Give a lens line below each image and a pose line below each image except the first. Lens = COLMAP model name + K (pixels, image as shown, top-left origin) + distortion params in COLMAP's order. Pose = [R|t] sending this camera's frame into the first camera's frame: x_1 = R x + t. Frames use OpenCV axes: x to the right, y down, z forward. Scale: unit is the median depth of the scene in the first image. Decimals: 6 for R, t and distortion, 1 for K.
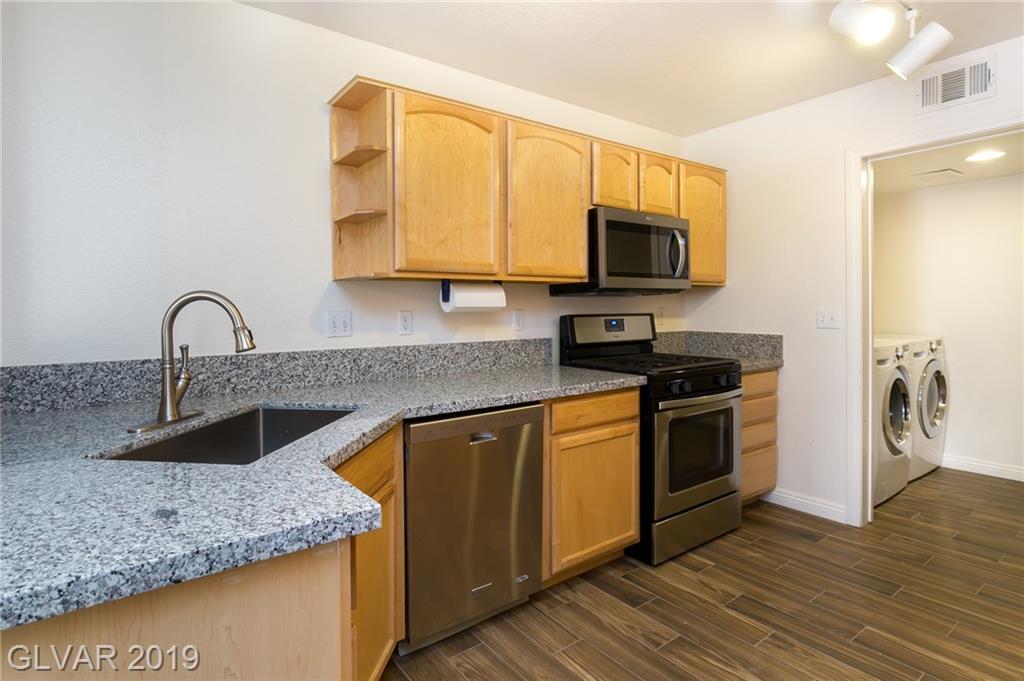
lens RADIAL K [[476.5, 0, 510.5], [0, 476.5, 316.5], [0, 0, 1]] dist [0.000809, -0.000026]
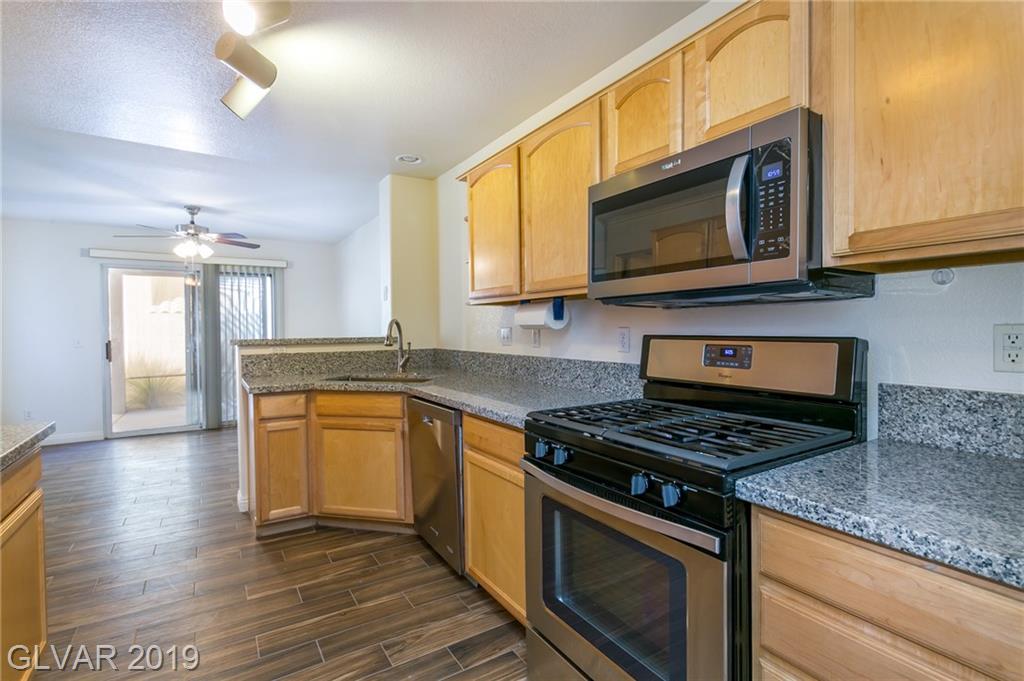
lens RADIAL K [[484.1, 0, 510.2], [0, 484.1, 338.3], [0, 0, 1]] dist [-0.000551, -0.000383]
pose [[-0.035530, 0.042009, -0.998485, 0.927148], [0.006846, 0.999103, 0.041791, -0.033139], [0.999345, -0.005350, -0.035786, 0.901875]]
